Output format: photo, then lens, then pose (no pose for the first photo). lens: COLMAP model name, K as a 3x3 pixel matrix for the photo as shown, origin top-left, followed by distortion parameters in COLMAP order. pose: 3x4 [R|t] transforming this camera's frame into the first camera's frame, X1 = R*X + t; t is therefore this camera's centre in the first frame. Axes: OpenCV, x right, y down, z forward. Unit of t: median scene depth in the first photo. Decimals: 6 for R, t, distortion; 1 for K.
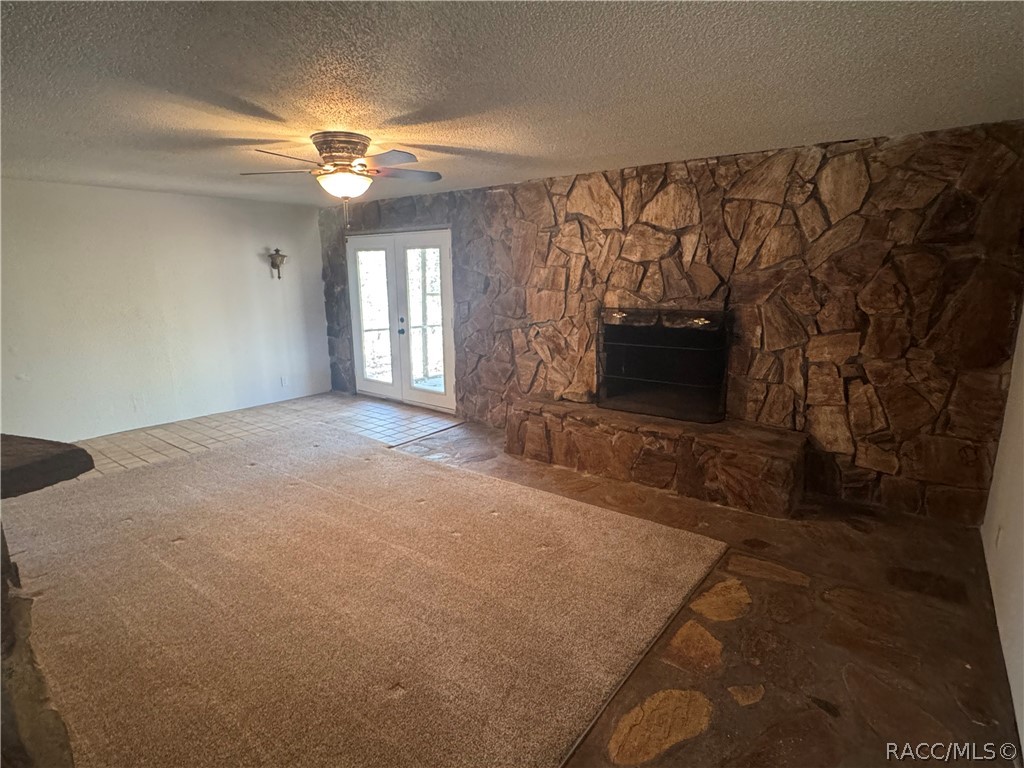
lens RADIAL K [[532.7, 0, 509.2], [0, 532.7, 384.6], [0, 0, 1]] dist [-0.005739, -0.001226]
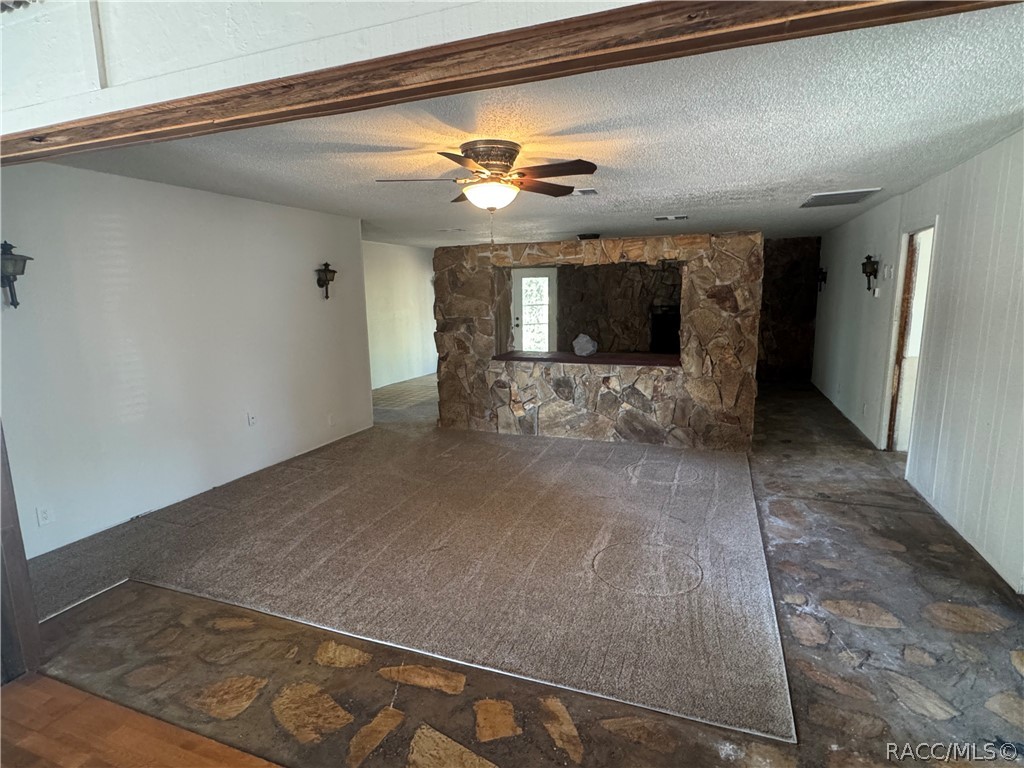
lens RADIAL K [[532.7, 0, 514.4], [0, 532.7, 383.9], [0, 0, 1]] dist [-0.005739, -0.001226]
pose [[0.958141, -0.049925, 0.281910, -0.940931], [0.064825, 0.996936, -0.043770, 0.215699], [-0.278861, 0.060212, 0.958442, -0.836715]]
